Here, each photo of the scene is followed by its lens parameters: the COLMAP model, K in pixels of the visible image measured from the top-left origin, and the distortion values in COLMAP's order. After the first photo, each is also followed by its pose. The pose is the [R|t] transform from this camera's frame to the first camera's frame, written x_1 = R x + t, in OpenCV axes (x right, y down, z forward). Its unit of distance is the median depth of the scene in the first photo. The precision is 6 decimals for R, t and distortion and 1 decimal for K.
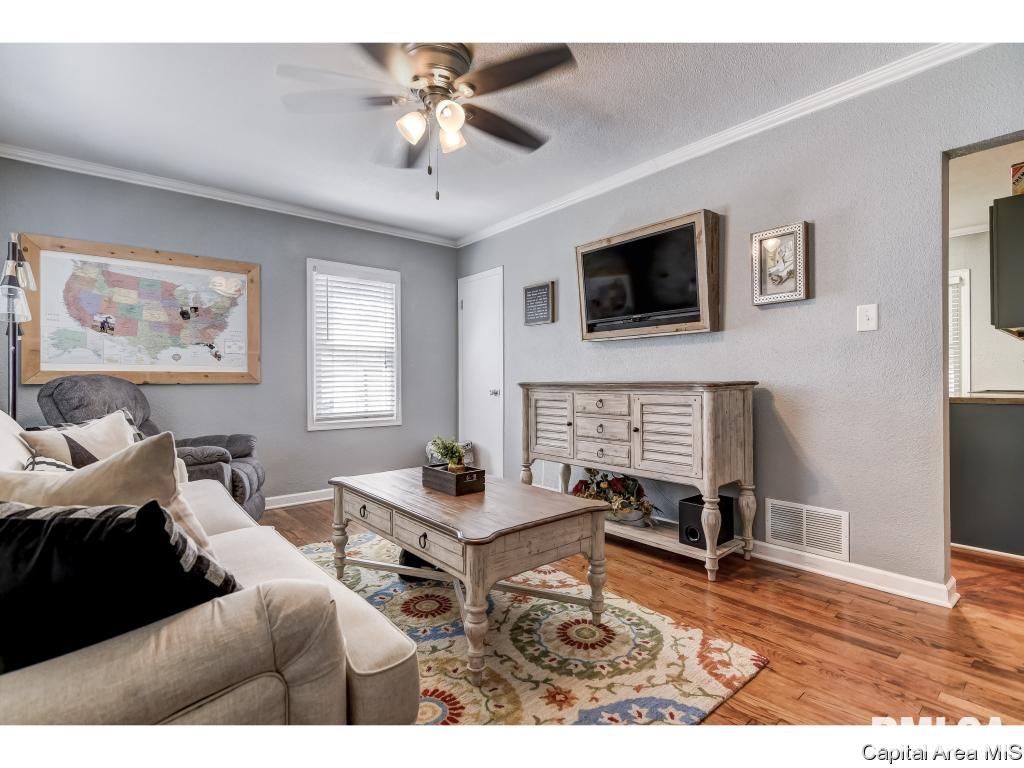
lens RADIAL K [[491.3, 0, 508.6], [0, 491.3, 383.3], [0, 0, 1]] dist [0.007161, -0.005357]
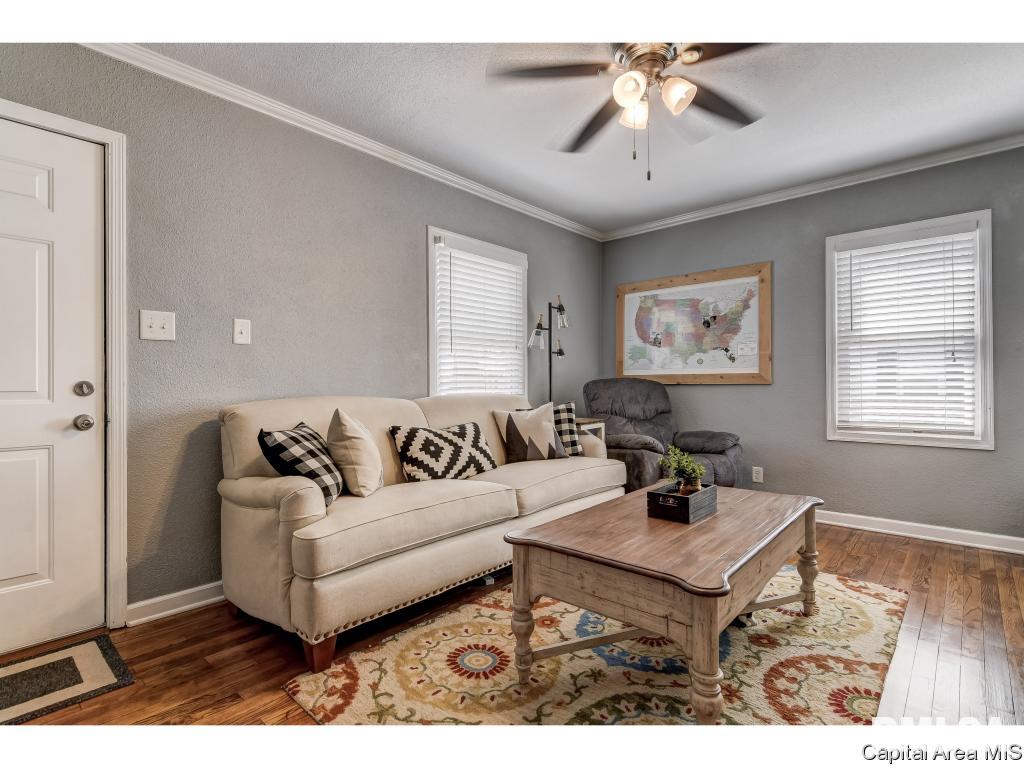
lens RADIAL K [[505.6, 0, 508.0], [0, 505.6, 382.7], [0, 0, 1]] dist [0.002654, -0.000817]
pose [[0.136294, 0.001245, -0.990668, 0.462382], [0.001464, 0.999998, 0.001458, -0.005204], [0.990667, -0.001649, 0.136292, 0.393325]]
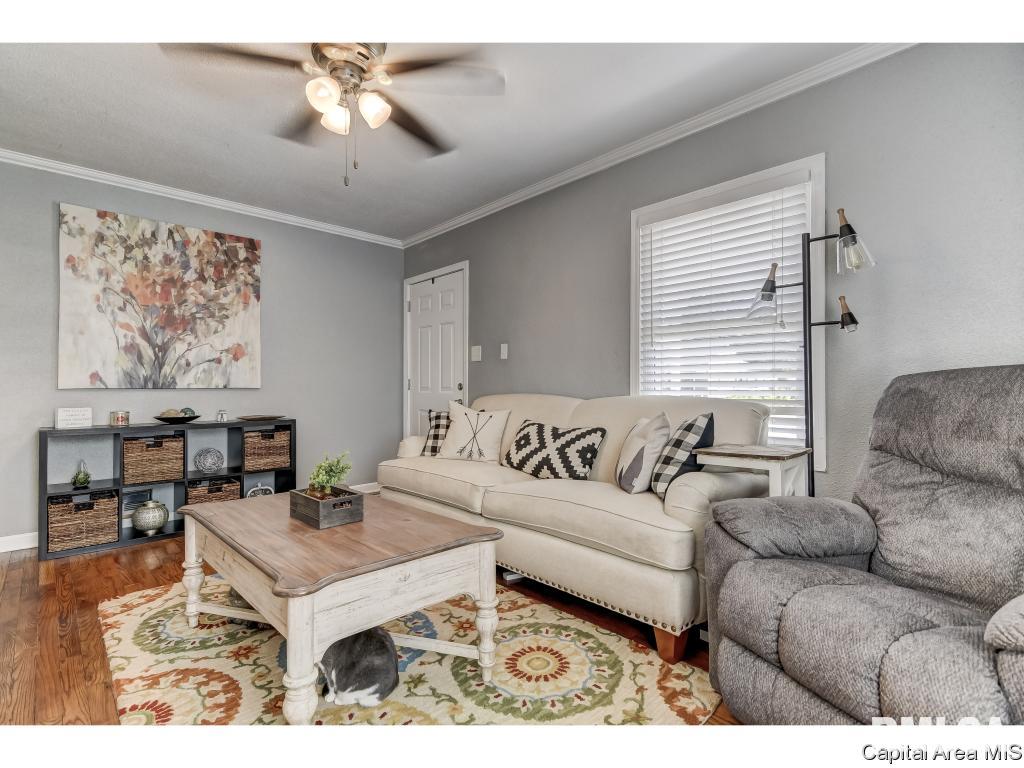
lens RADIAL K [[491.3, 0, 508.6], [0, 491.3, 383.3], [0, 0, 1]] dist [0.007161, -0.005357]
pose [[-0.998314, 0.008643, -0.057402, -0.246433], [0.008915, 0.999950, -0.004491, -0.000733], [0.057360, -0.004995, -0.998341, 1.218190]]
